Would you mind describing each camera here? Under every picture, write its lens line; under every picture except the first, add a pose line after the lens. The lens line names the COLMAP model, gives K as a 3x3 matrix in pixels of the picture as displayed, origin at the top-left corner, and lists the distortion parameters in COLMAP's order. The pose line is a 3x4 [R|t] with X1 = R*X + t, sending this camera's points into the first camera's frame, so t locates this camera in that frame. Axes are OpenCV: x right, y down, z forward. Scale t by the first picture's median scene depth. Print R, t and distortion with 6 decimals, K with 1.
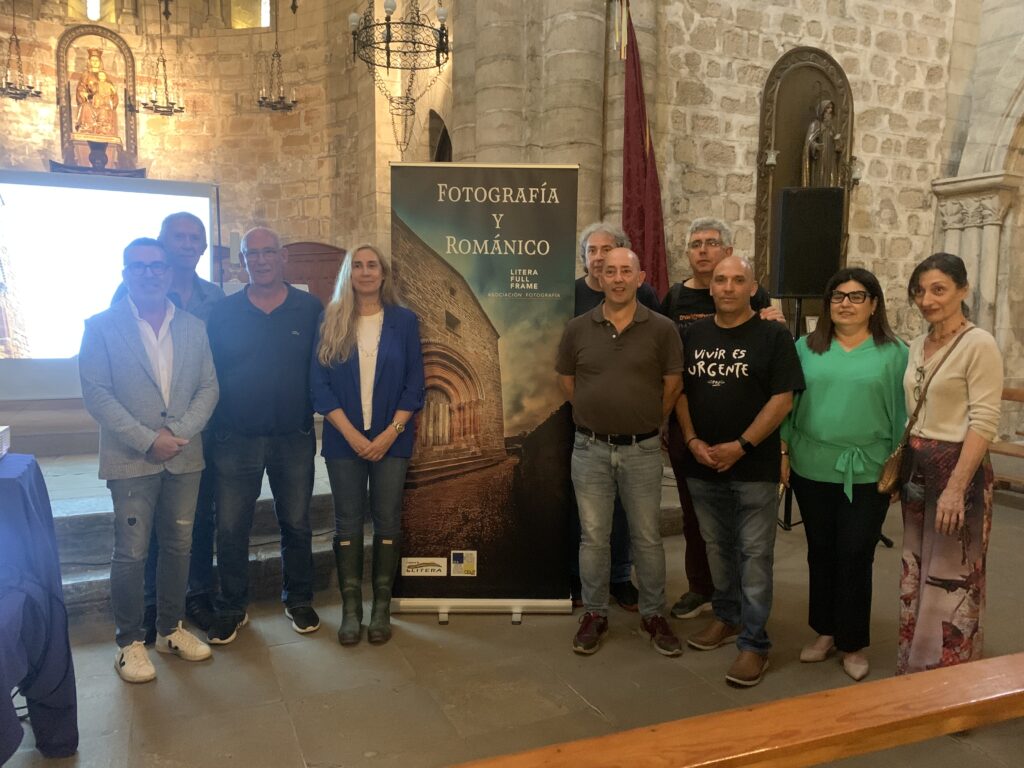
lens RADIAL K [[780.6, 0, 510.7], [0, 780.6, 384.7], [0, 0, 1]] dist [0.010800, 0.003007]
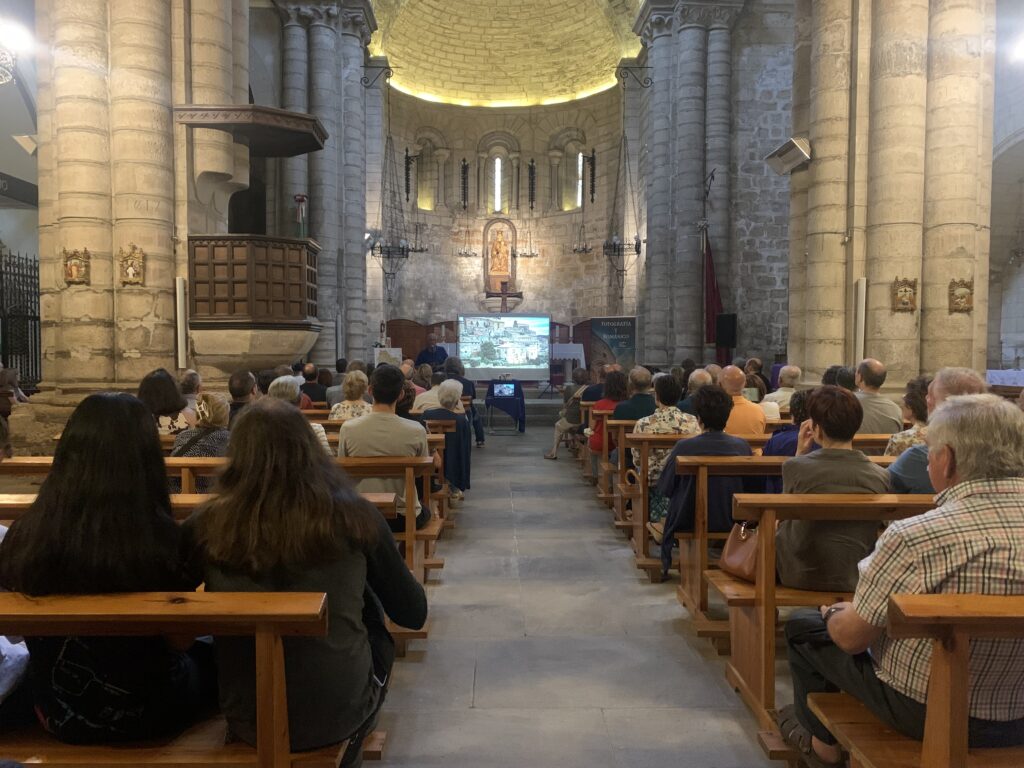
lens RADIAL K [[780.6, 0, 512.8], [0, 780.6, 384.8], [0, 0, 1]] dist [0.010800, 0.003007]
pose [[0.918701, 0.008006, -0.394872, 0.321315], [-0.031274, 0.998130, -0.052524, 0.088918], [0.393713, 0.060603, 0.917234, -0.856594]]
